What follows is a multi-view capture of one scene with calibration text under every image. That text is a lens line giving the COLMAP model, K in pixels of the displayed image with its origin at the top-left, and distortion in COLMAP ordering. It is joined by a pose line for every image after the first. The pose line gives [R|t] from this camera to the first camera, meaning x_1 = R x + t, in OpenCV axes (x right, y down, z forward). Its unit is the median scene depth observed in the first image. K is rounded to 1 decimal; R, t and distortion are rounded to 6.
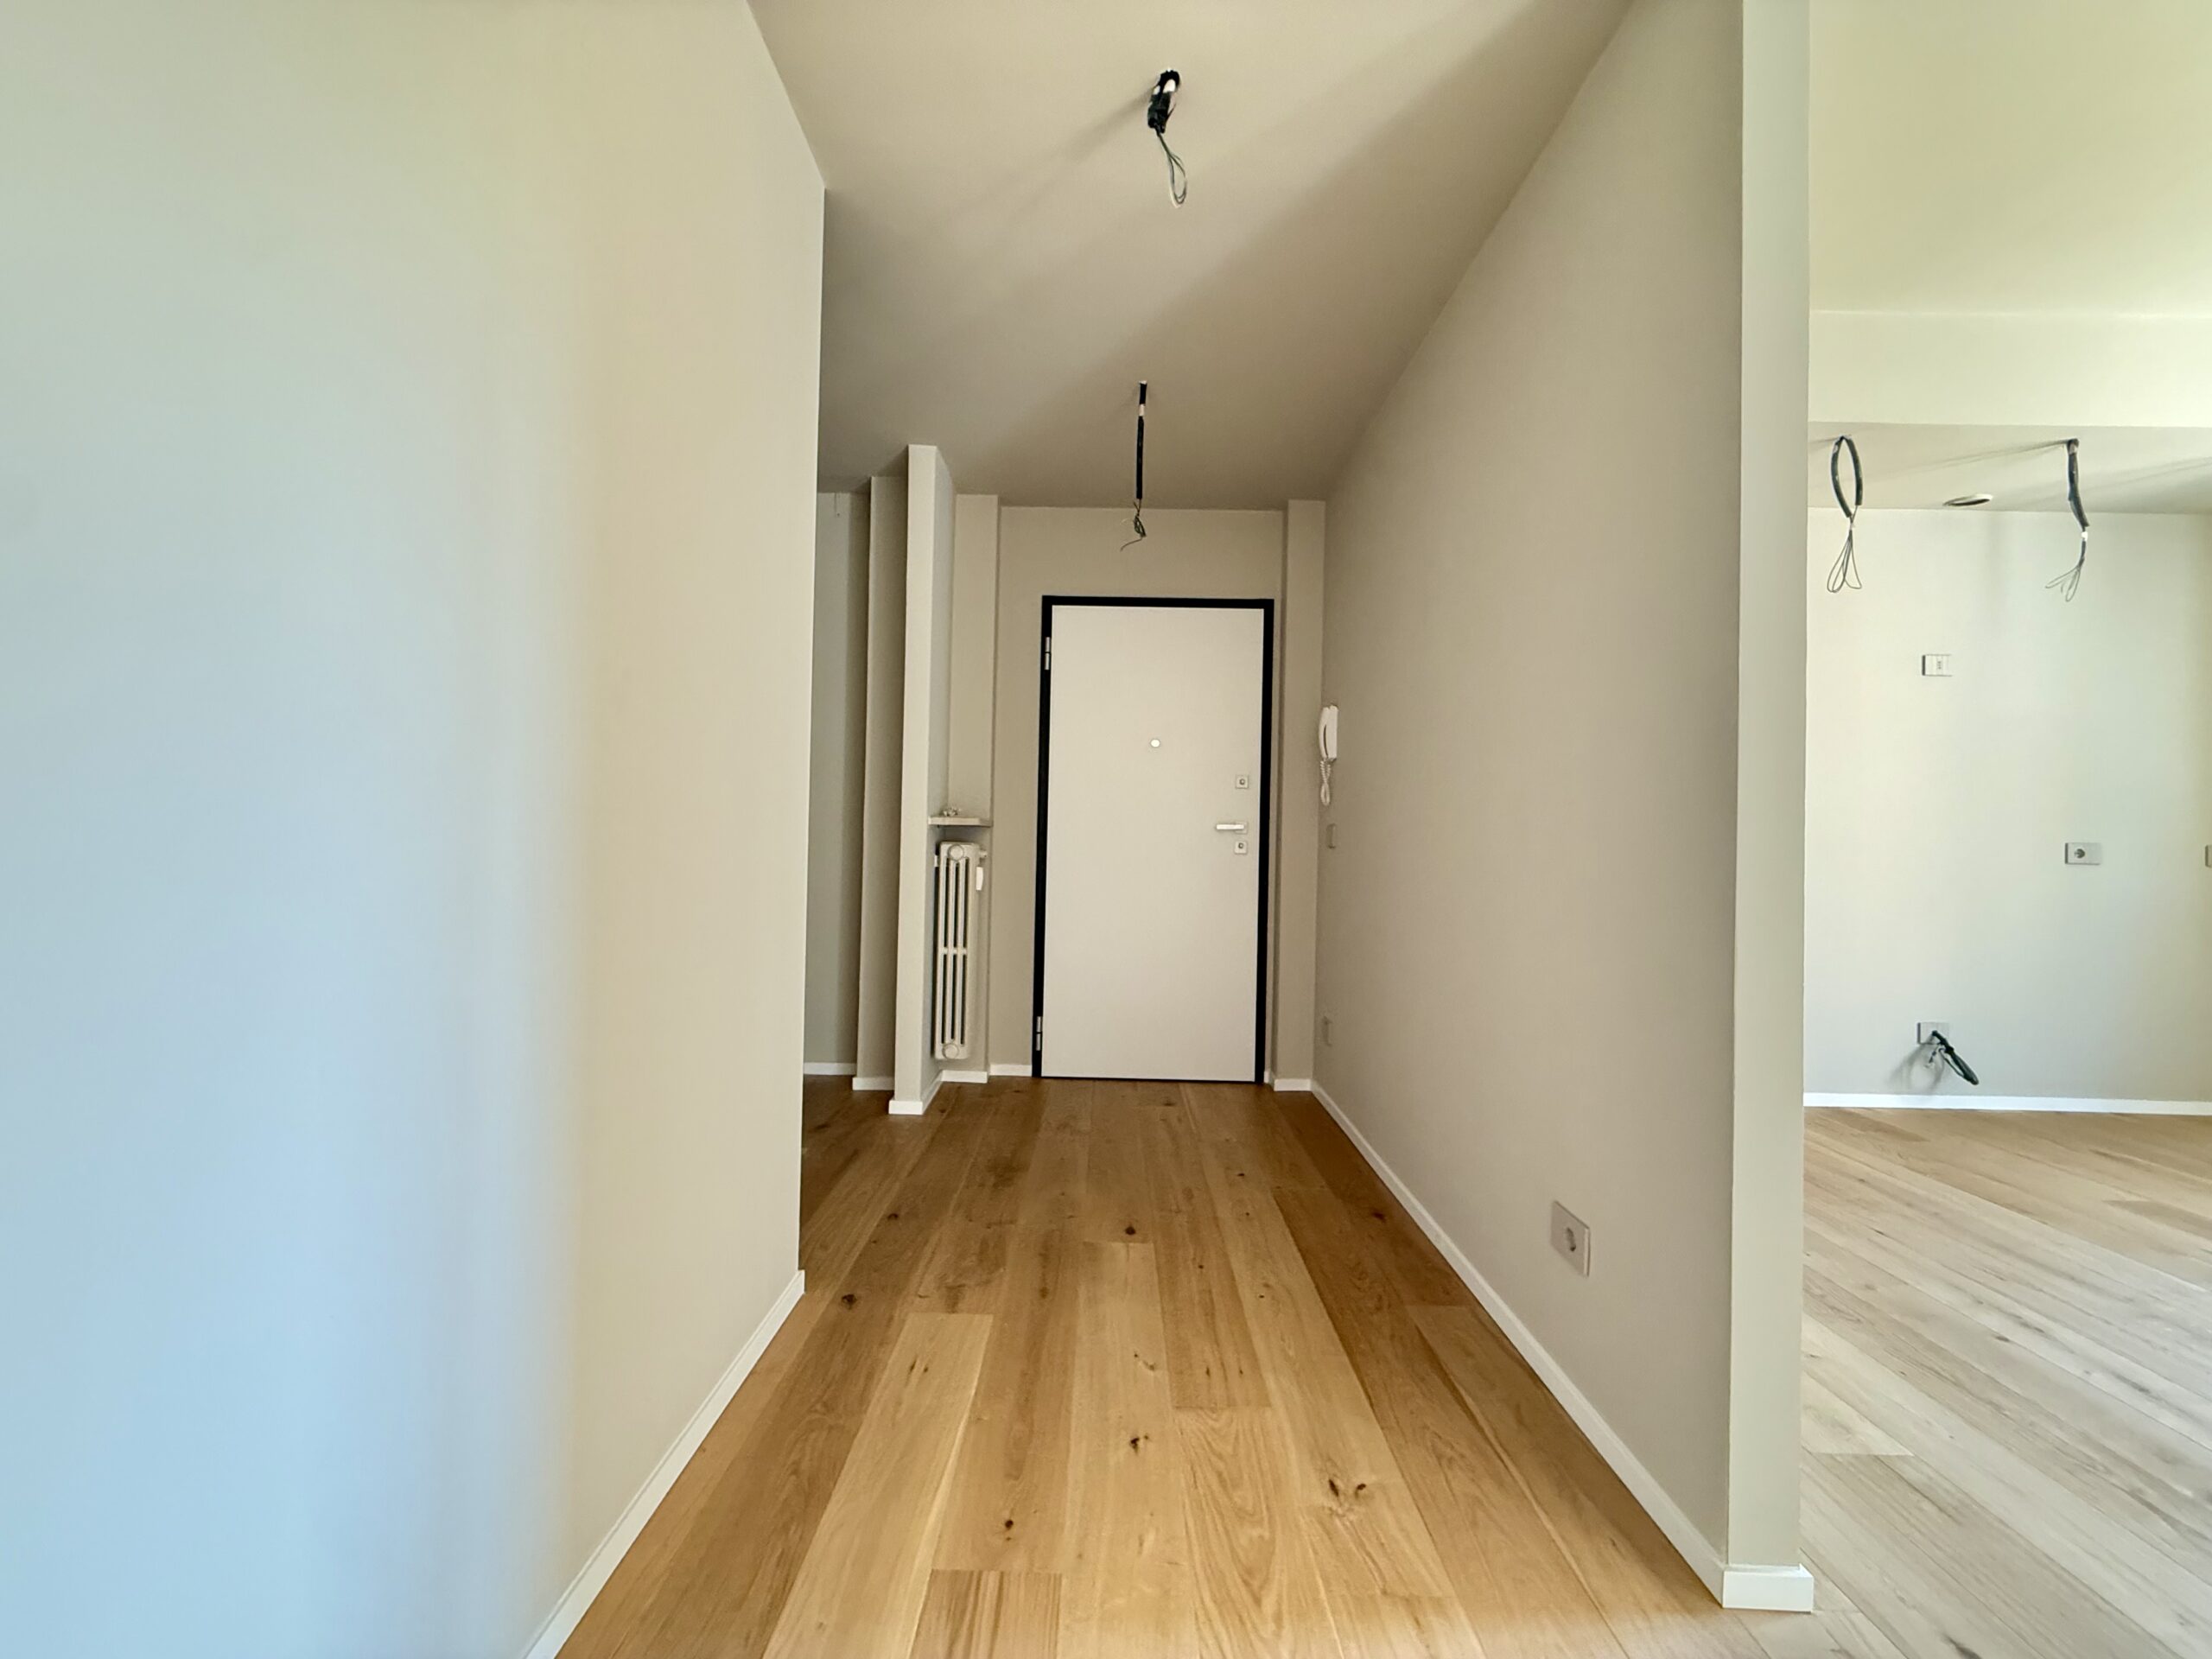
lens RADIAL K [[882.8, 0, 1099.2], [0, 882.8, 822.1], [0, 0, 1]] dist [-0.002667, 0.000145]
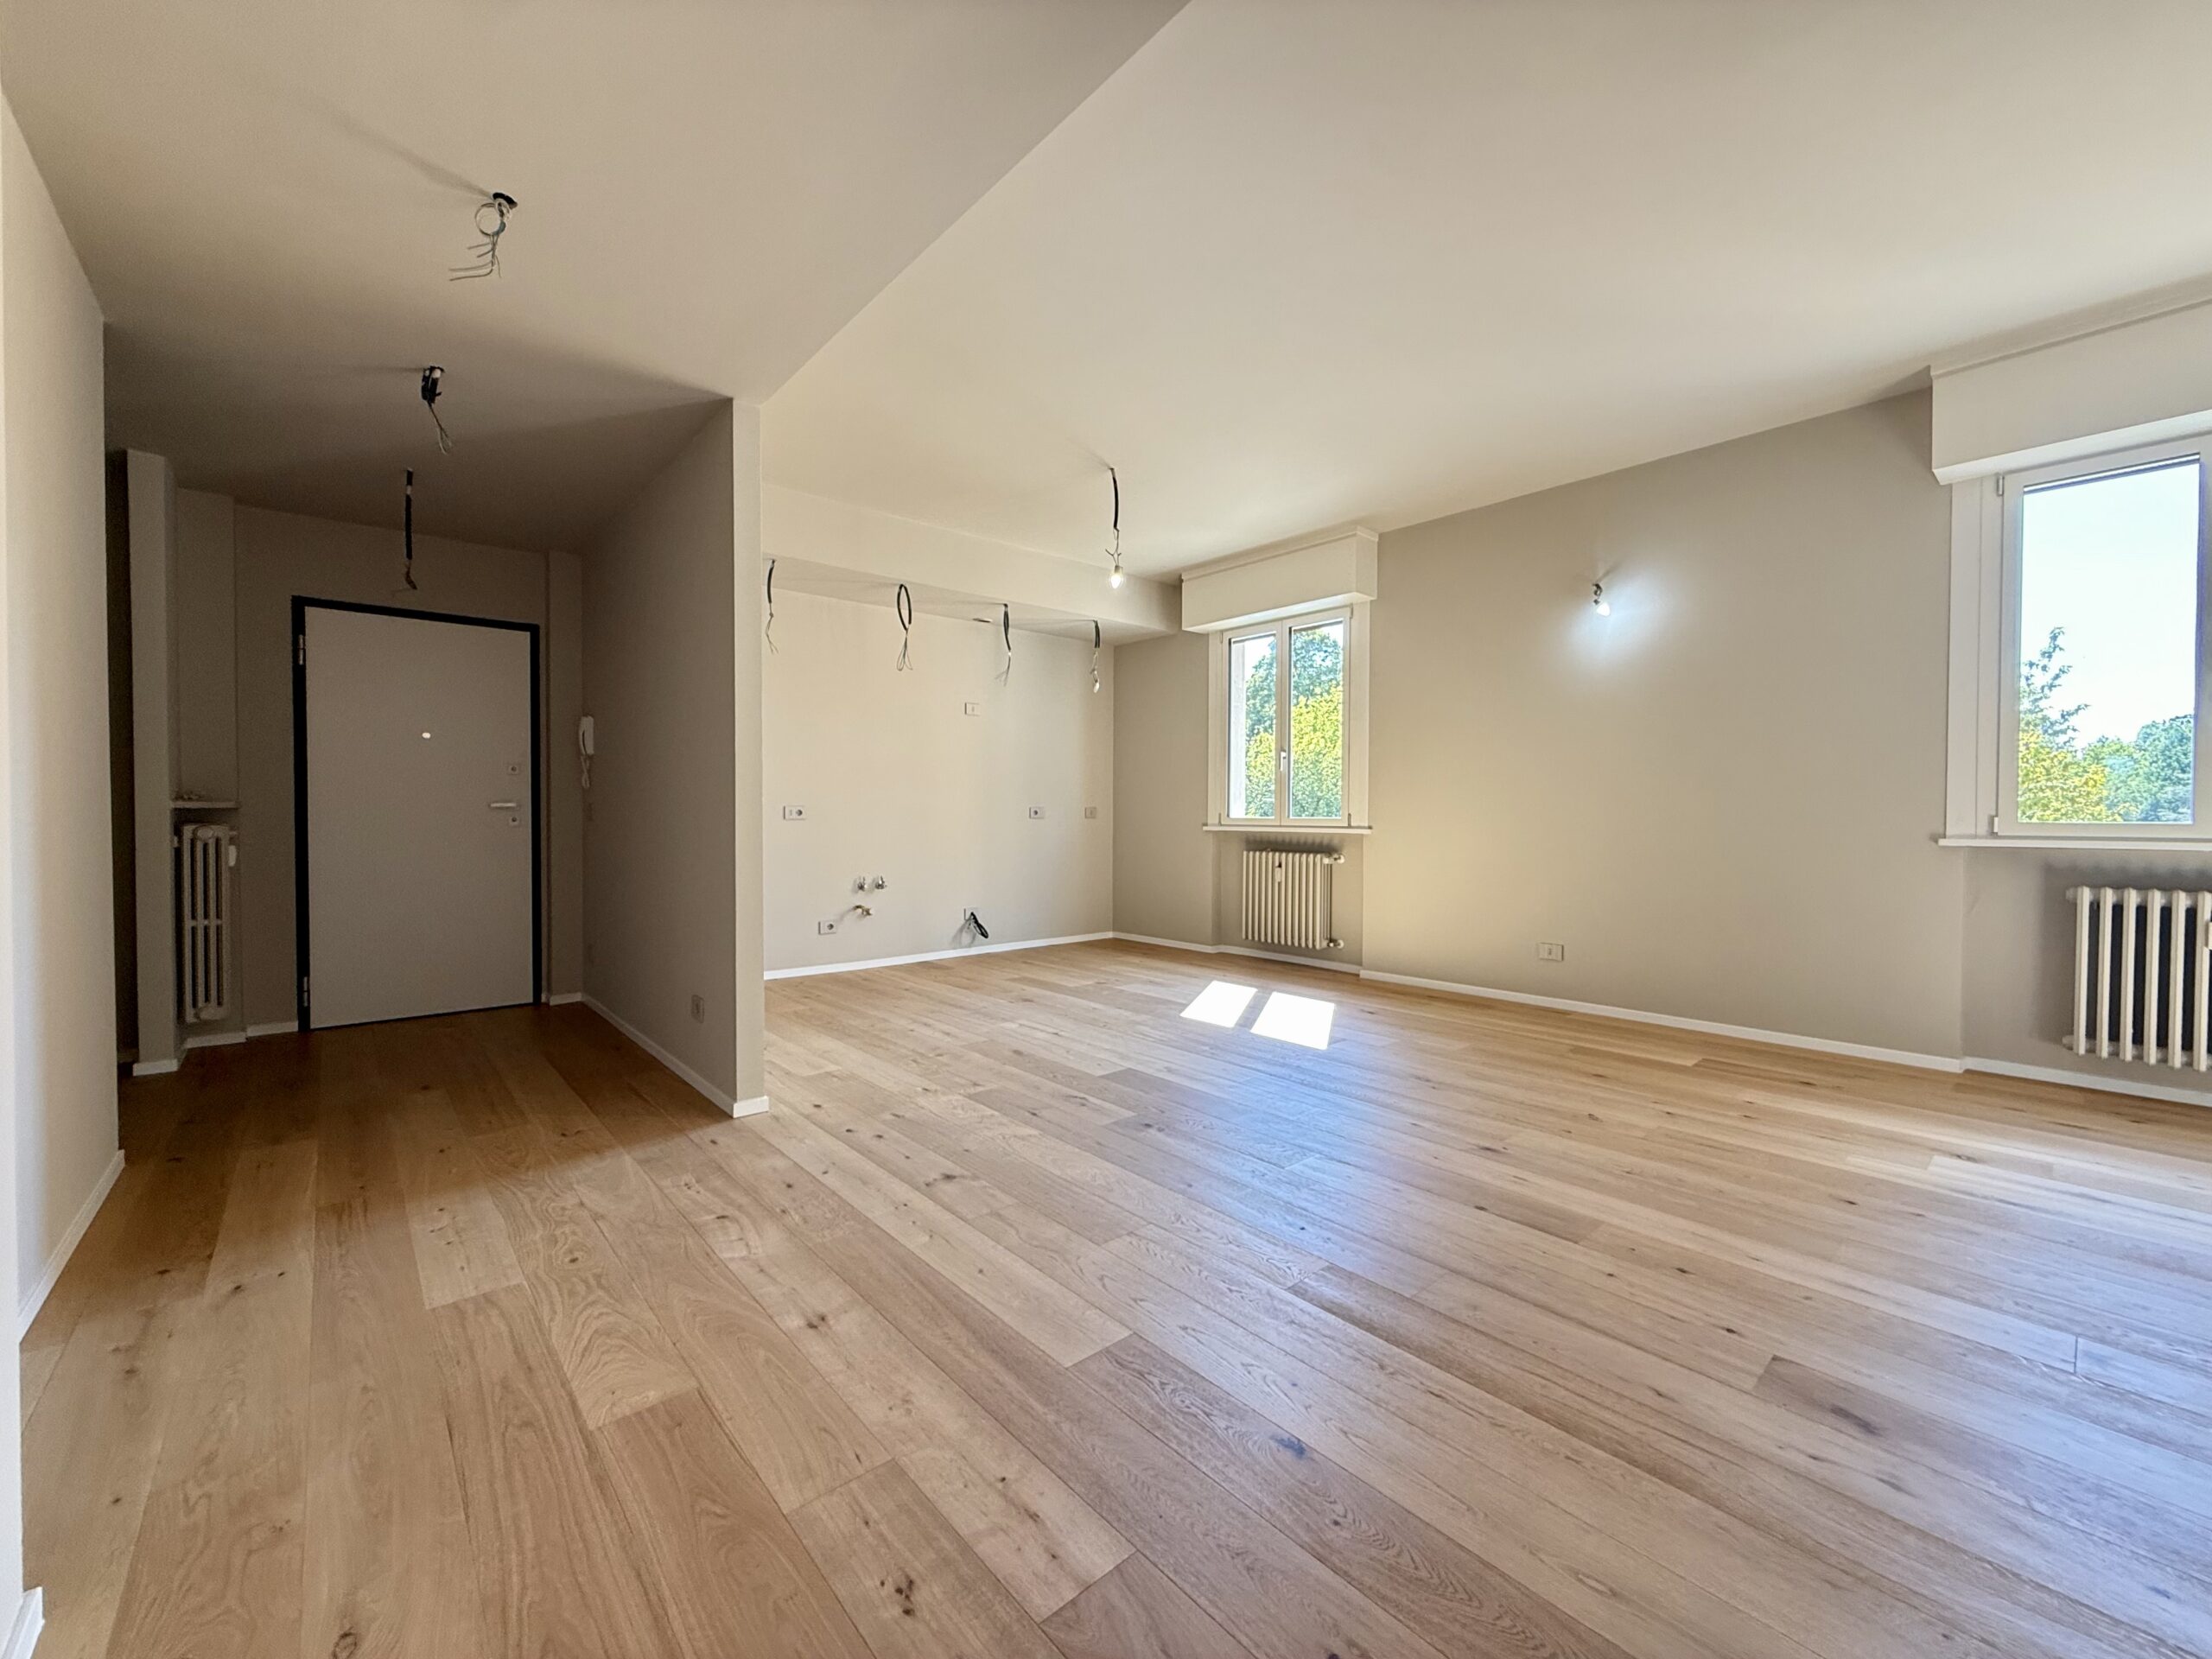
lens RADIAL K [[882.8, 0, 1104.2], [0, 882.8, 829.5], [0, 0, 1]] dist [-0.002667, 0.000145]
pose [[0.743810, -0.032174, 0.667616, -0.059165], [-0.000914, 0.998791, 0.049153, -0.024178], [-0.668391, -0.037171, 0.742881, -0.544934]]
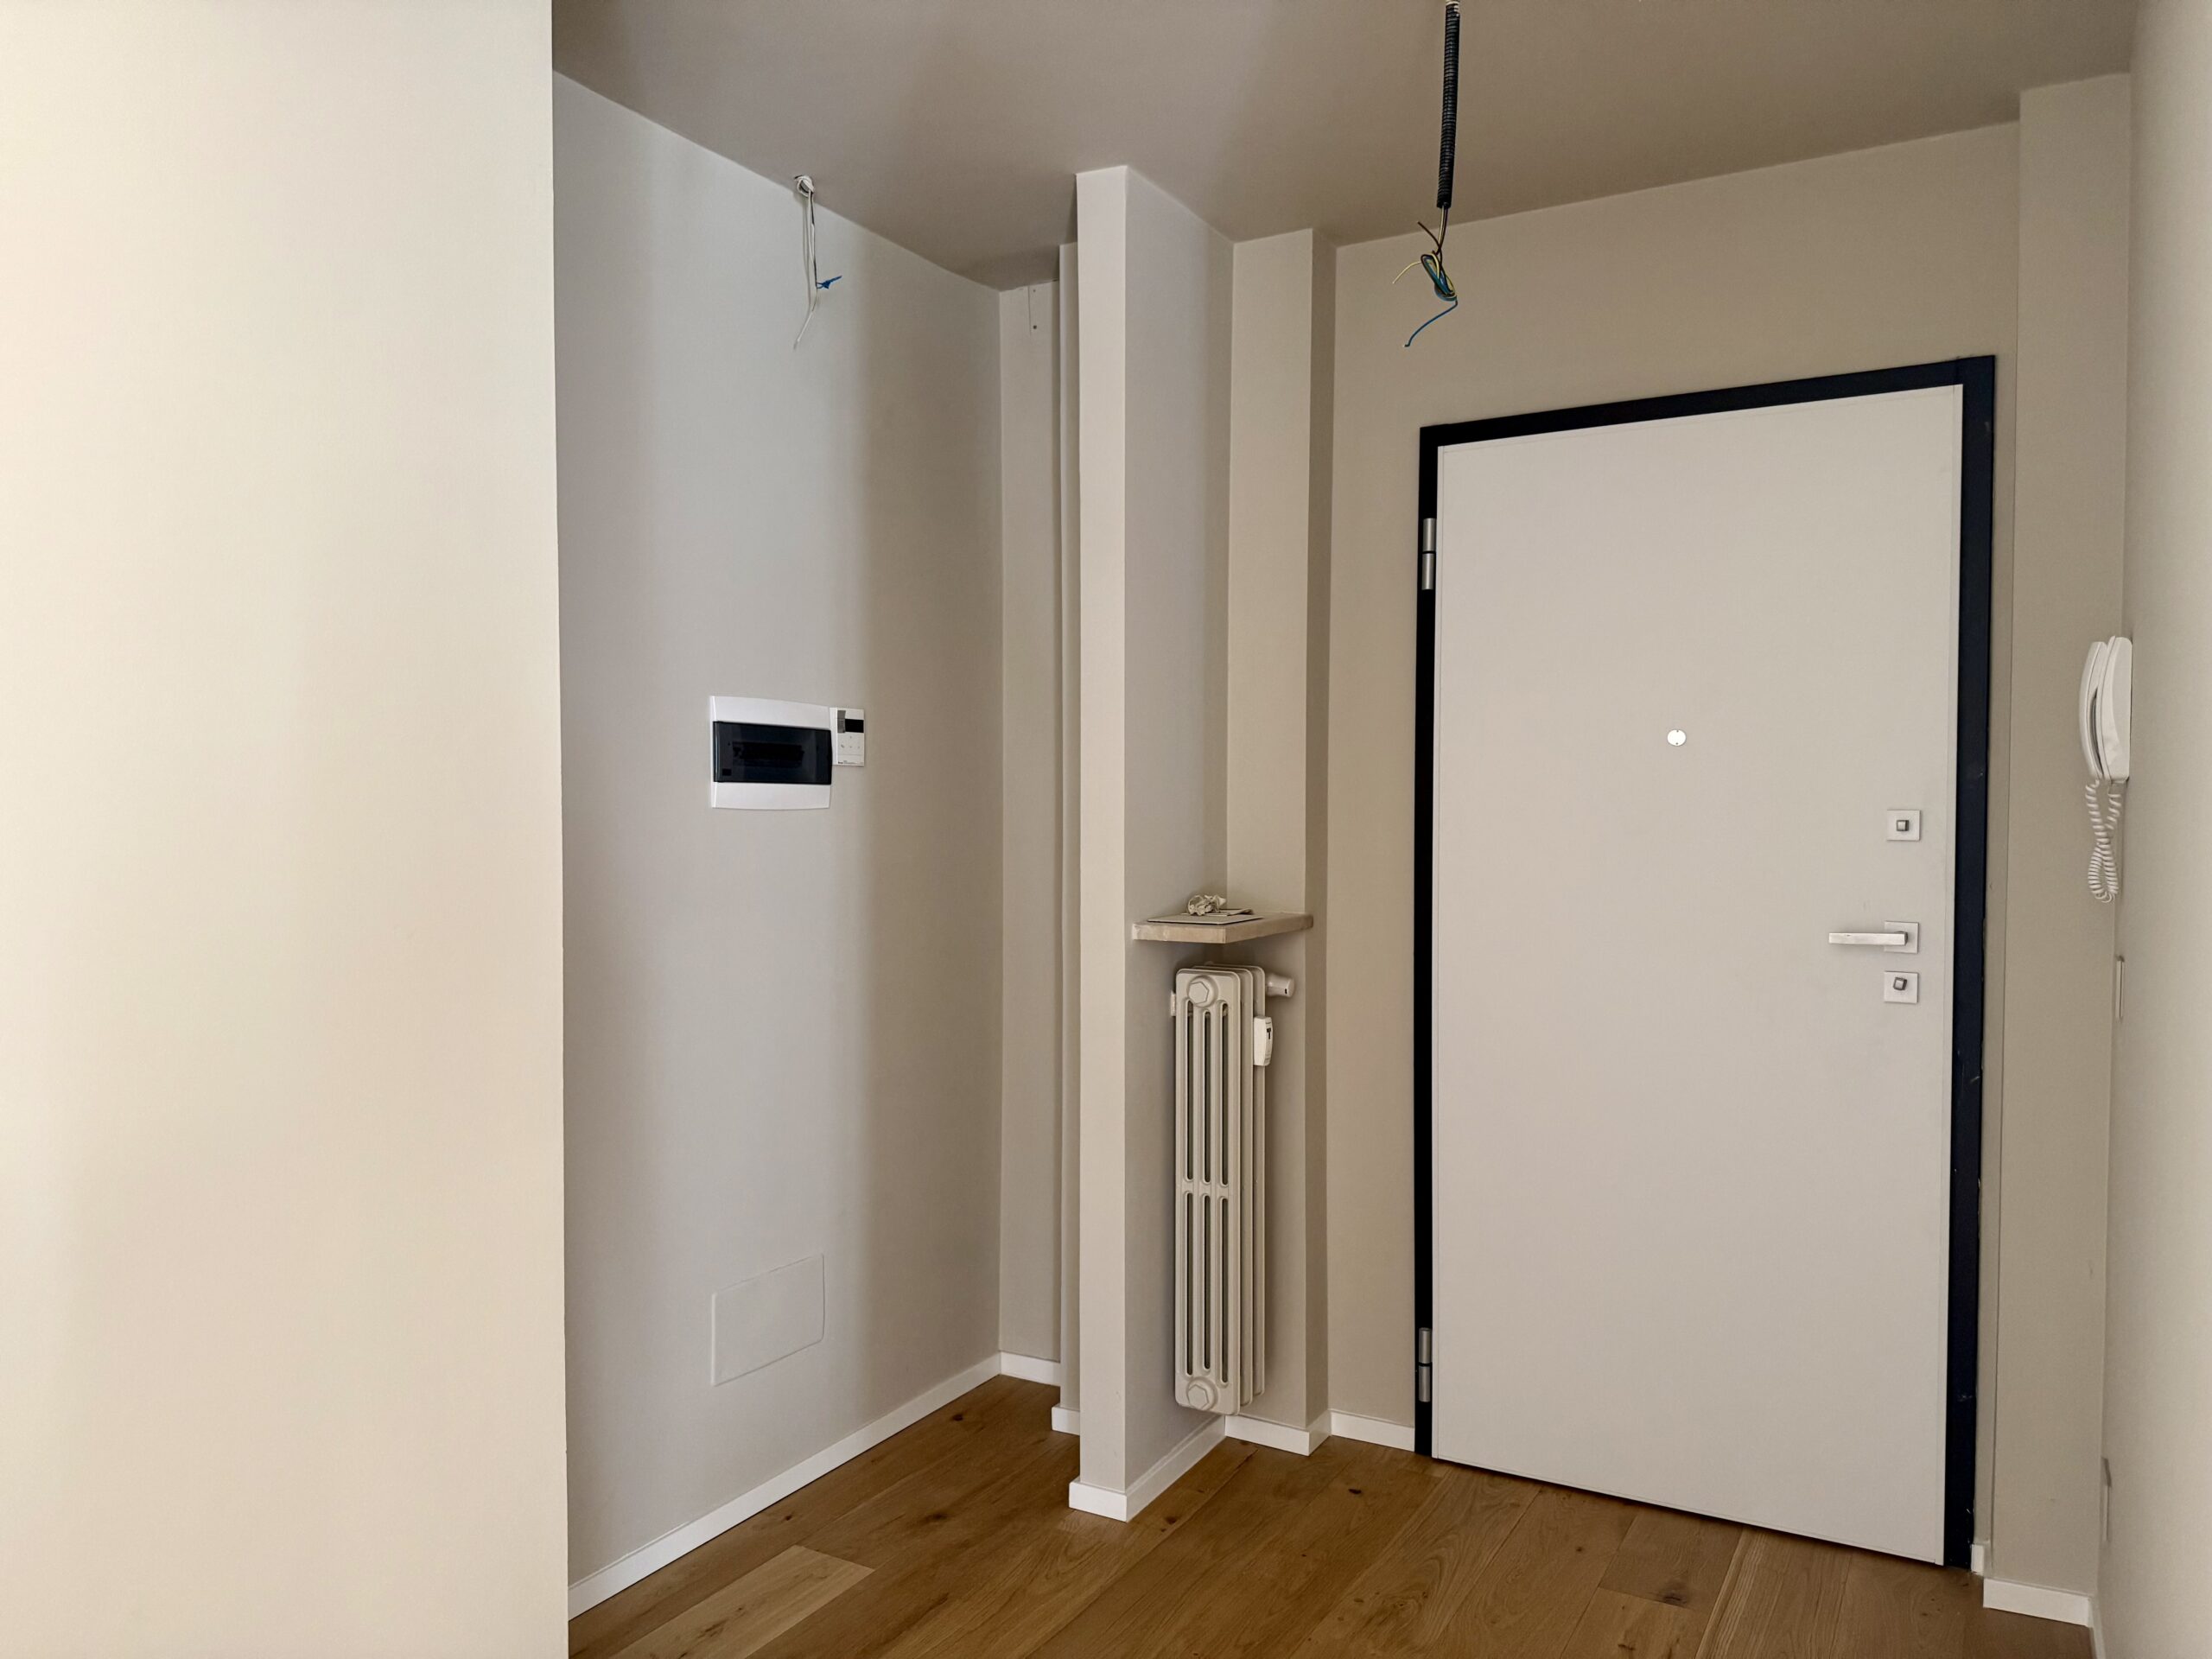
lens RADIAL K [[1576.6, 0, 1121.7], [0, 1576.6, 838.2], [0, 0, 1]] dist [0.039165, -0.030867]
pose [[0.881469, -0.007698, -0.472178, 0.208244], [0.022682, 0.999403, 0.026050, -0.072782], [0.471696, -0.033672, 0.881118, 0.204807]]
